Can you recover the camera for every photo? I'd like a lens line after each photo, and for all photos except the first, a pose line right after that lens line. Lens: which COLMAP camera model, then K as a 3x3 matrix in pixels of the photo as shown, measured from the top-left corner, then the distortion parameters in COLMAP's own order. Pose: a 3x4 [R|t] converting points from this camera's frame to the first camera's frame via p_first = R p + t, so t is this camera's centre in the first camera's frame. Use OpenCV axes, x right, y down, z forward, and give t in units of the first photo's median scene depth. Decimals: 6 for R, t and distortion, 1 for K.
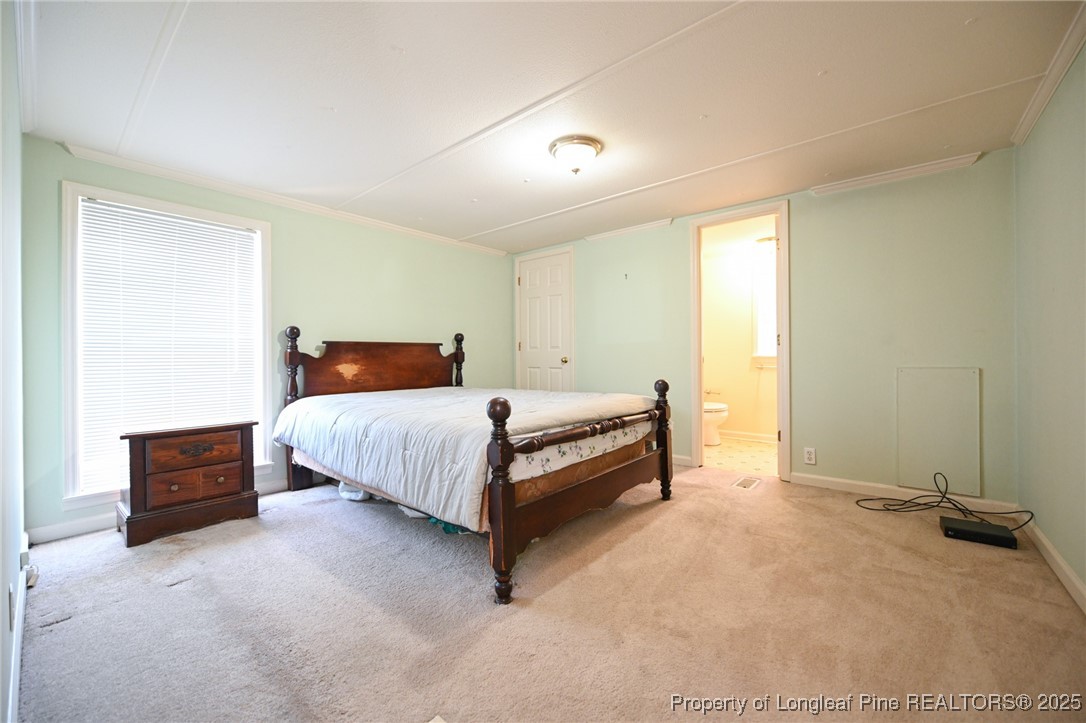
lens RADIAL K [[428.7, 0, 540.0], [0, 428.7, 357.7], [0, 0, 1]] dist [-0.009117, -0.000102]
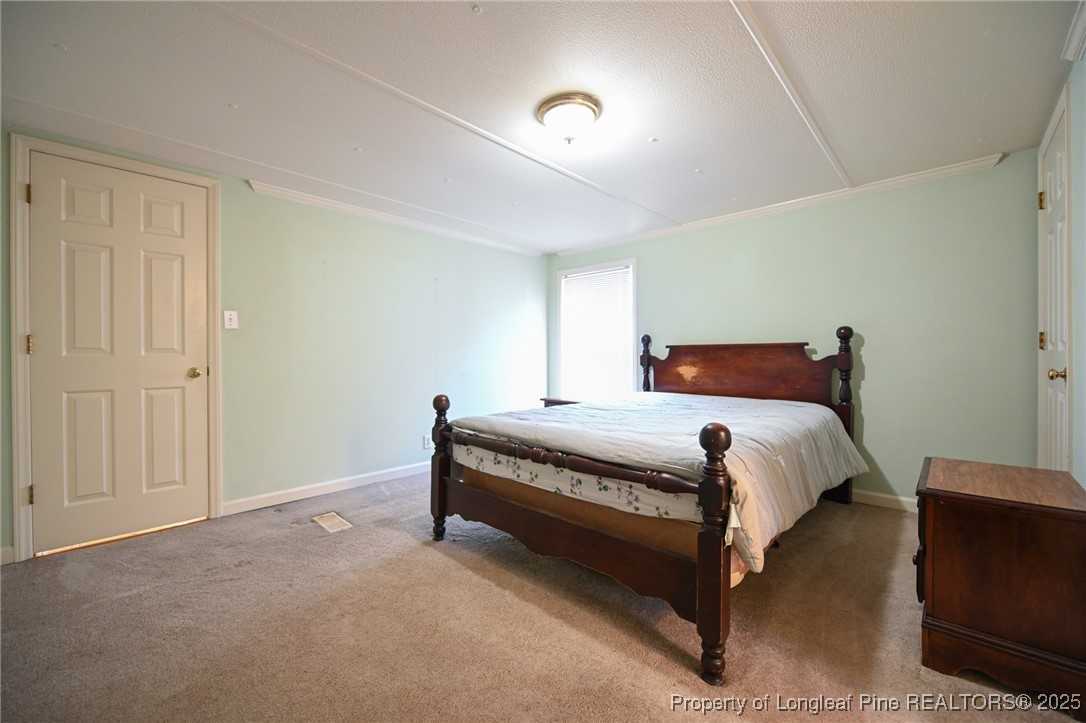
lens RADIAL K [[428.7, 0, 540.8], [0, 428.7, 358.8], [0, 0, 1]] dist [-0.009117, -0.000102]
pose [[-0.056433, 0.018748, -0.998230, 0.685916], [0.002292, 0.999823, 0.018648, -0.026133], [0.998404, -0.001236, -0.056466, 0.751870]]
